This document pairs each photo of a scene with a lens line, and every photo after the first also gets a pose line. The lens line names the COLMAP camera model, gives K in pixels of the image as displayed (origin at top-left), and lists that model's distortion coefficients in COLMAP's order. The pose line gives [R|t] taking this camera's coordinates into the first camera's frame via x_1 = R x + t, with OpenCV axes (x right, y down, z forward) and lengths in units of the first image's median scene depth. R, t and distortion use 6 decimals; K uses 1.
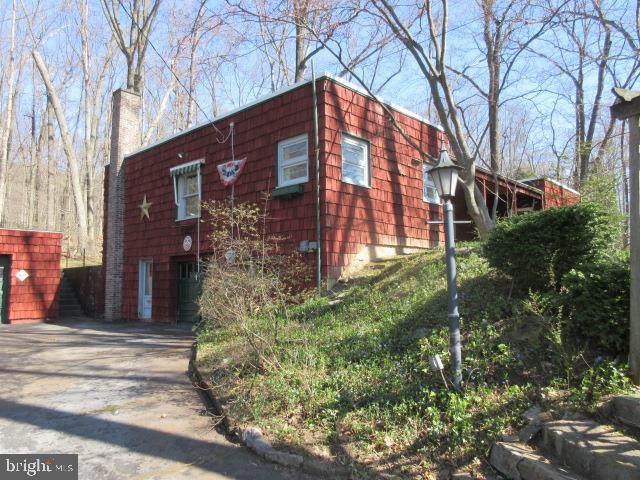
lens RADIAL K [[486.5, 0, 320.2], [0, 486.5, 242.1], [0, 0, 1]] dist [0.019777, 0.000110]
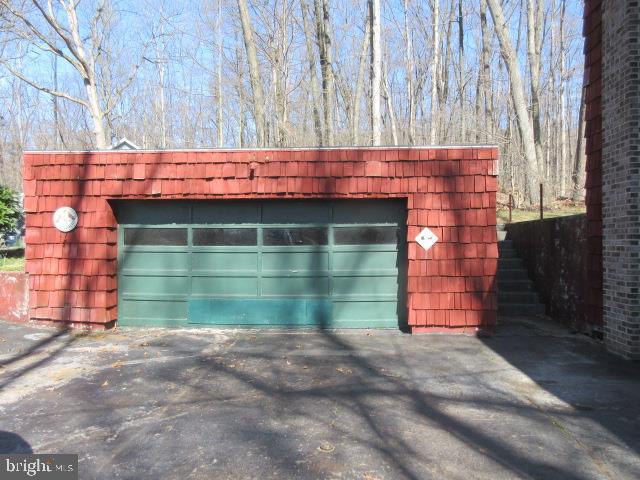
lens RADIAL K [[486.5, 0, 320.6], [0, 486.5, 241.3], [0, 0, 1]] dist [0.019777, 0.000110]
pose [[0.661749, 0.006130, -0.749701, -0.280977], [0.060807, 0.996233, 0.061820, 0.029987], [0.747256, -0.086496, 0.658883, 0.539746]]
